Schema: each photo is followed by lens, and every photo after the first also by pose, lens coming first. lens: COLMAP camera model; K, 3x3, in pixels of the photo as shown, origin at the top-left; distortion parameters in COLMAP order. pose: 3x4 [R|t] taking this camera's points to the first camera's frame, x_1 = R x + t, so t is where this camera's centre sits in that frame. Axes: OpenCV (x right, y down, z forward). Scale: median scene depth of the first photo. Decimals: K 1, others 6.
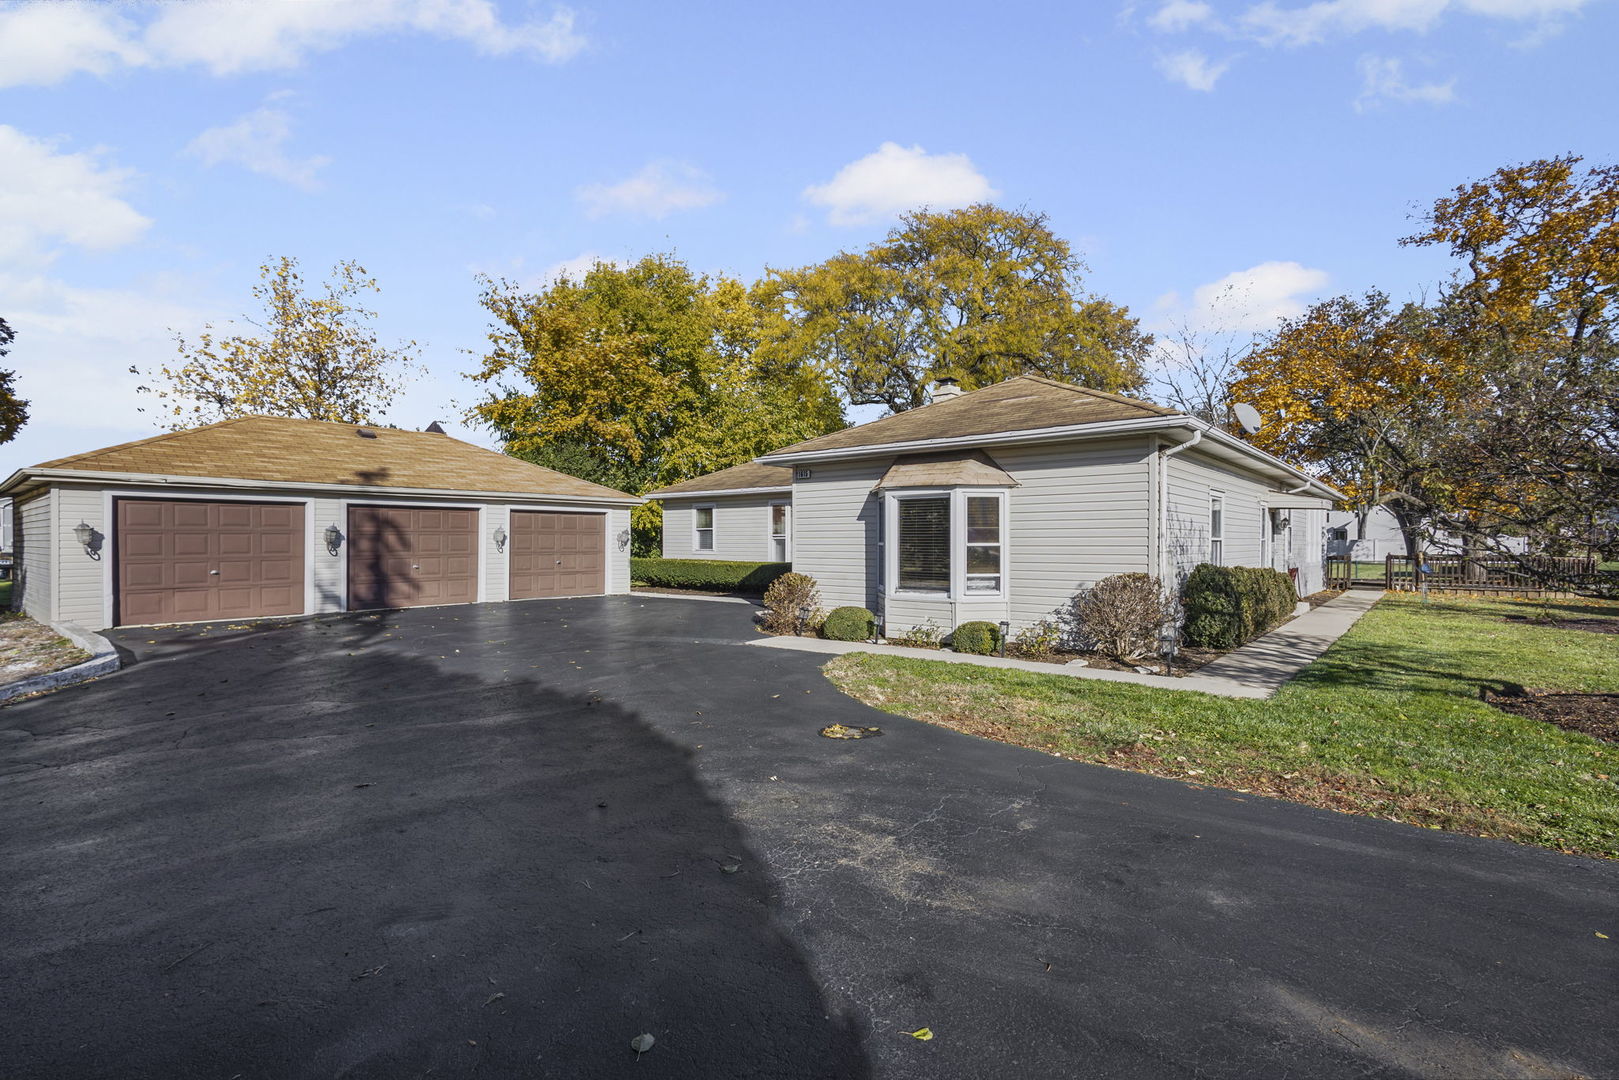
lens RADIAL K [[767.4, 0, 809.5], [0, 767.4, 540.0], [0, 0, 1]] dist [-0.001426, -0.000451]
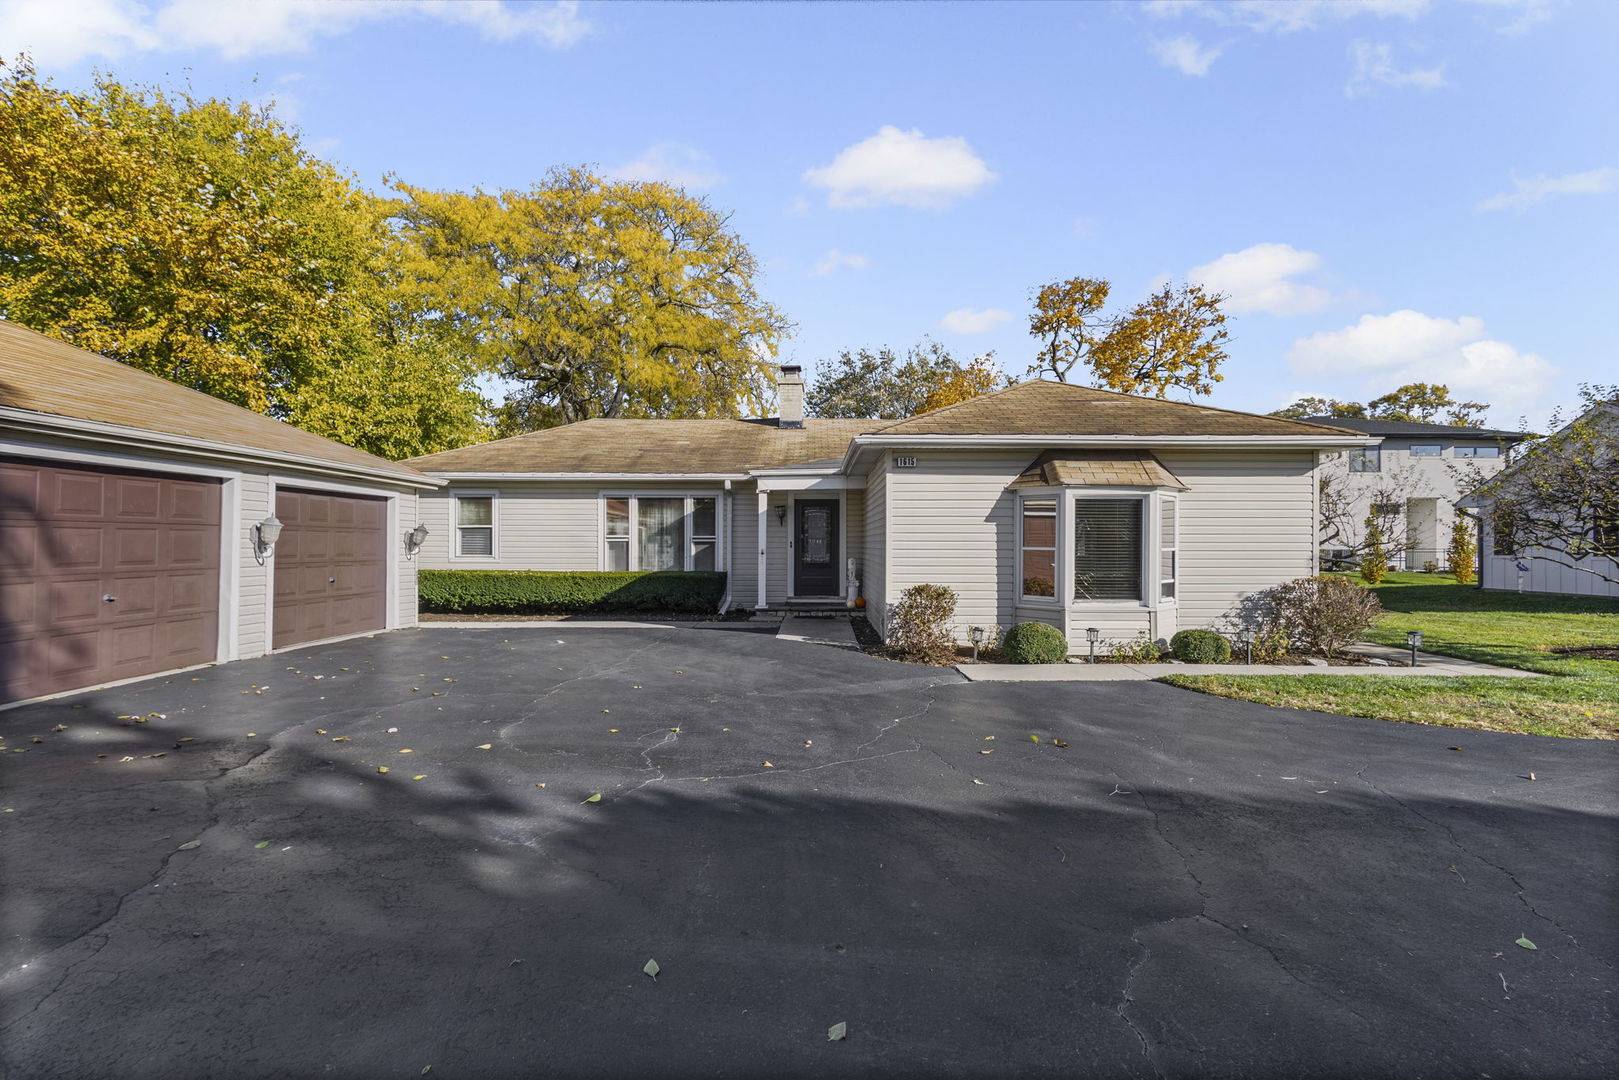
lens RADIAL K [[751.4, 0, 809.5], [0, 751.4, 540.0], [0, 0, 1]] dist [0.016731, -0.000076]
pose [[0.761586, 0.007047, 0.648026, -0.453139], [-0.004372, 0.999974, -0.005737, 0.000698], [-0.648049, 0.001536, 0.761597, 0.351616]]
